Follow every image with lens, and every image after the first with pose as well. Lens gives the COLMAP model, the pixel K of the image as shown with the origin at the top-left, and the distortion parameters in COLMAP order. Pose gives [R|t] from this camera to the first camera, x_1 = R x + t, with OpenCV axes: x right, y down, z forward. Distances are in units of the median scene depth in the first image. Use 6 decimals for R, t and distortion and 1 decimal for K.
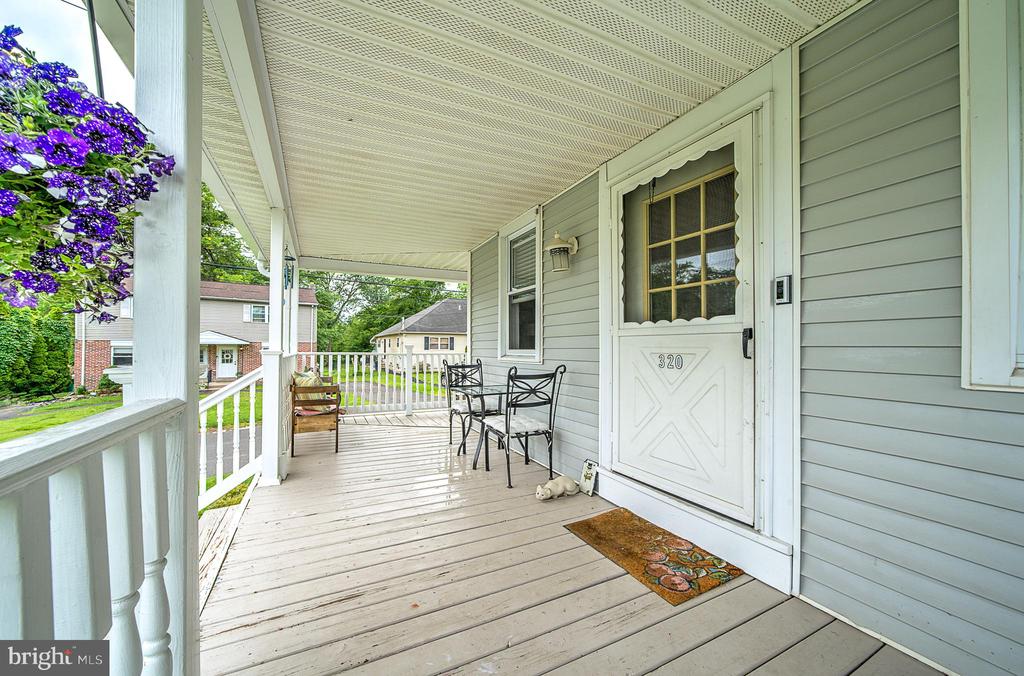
lens RADIAL K [[354.4, 0, 480.0], [0, 354.4, 347.2], [0, 0, 1]] dist [-0.001767, 0.000022]
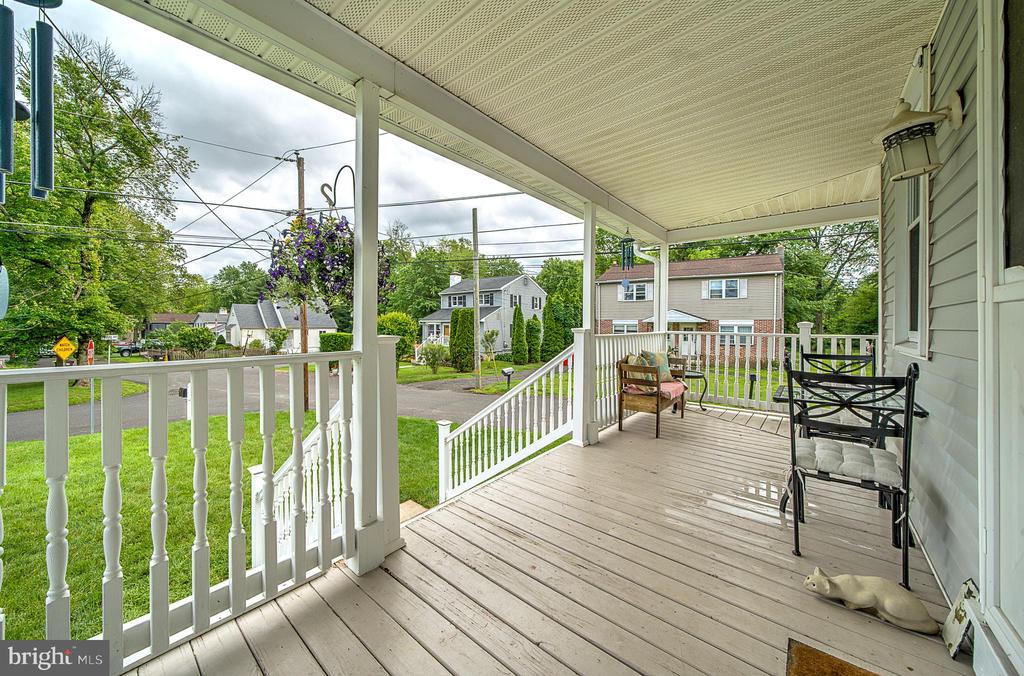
lens RADIAL K [[383.5, 0, 475.6], [0, 383.5, 322.6], [0, 0, 1]] dist [0.003964, 0.000781]
pose [[0.392212, -0.007041, -0.919848, 0.432268], [-0.000750, 0.999968, -0.007974, -0.000812], [0.919874, 0.003817, 0.392194, 0.198930]]
